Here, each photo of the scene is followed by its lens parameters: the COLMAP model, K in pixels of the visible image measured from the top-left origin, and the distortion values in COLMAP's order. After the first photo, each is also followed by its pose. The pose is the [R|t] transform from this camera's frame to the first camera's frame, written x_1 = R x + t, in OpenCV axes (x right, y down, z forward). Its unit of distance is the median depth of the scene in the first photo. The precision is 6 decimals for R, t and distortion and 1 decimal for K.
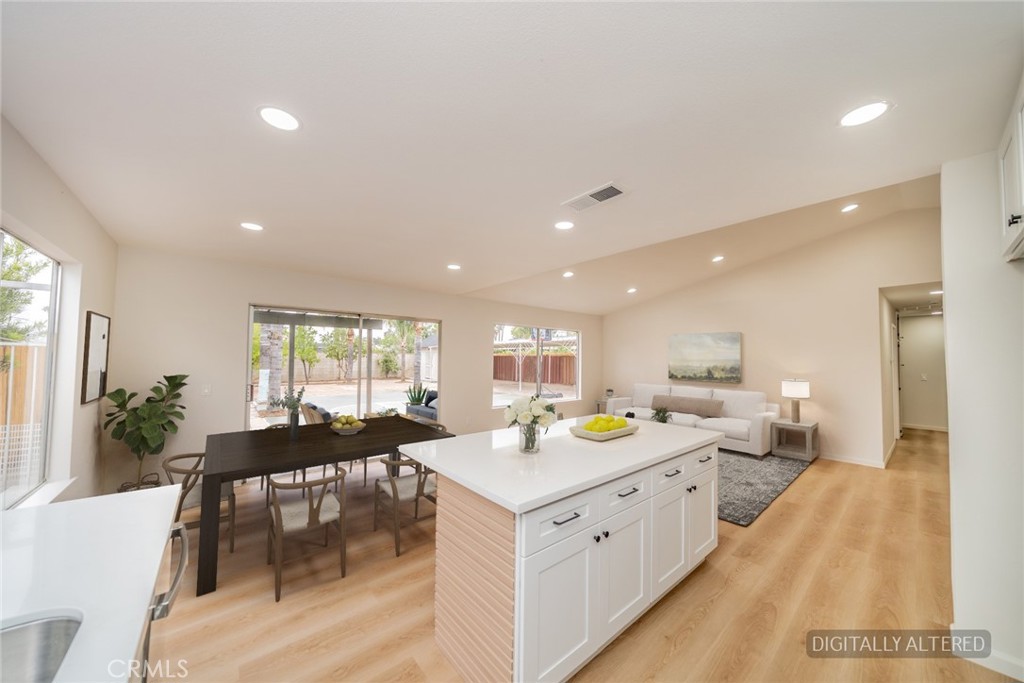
lens RADIAL K [[353.0, 0, 512.0], [0, 353.0, 341.5], [0, 0, 1]] dist [-0.000442, -0.000046]
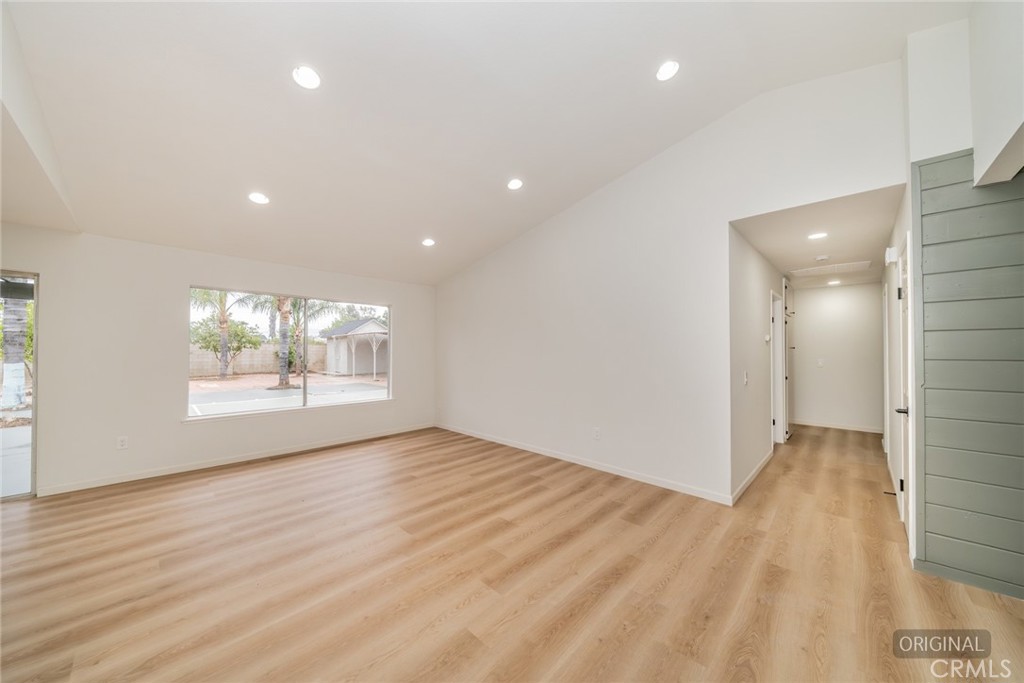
lens RADIAL K [[353.0, 0, 512.0], [0, 353.0, 341.5], [0, 0, 1]] dist [-0.000442, -0.000046]
pose [[0.995132, -0.007202, 0.098283, 0.437331], [0.004827, 0.999691, 0.024380, 0.032783], [-0.098428, -0.023787, 0.994860, 0.299831]]
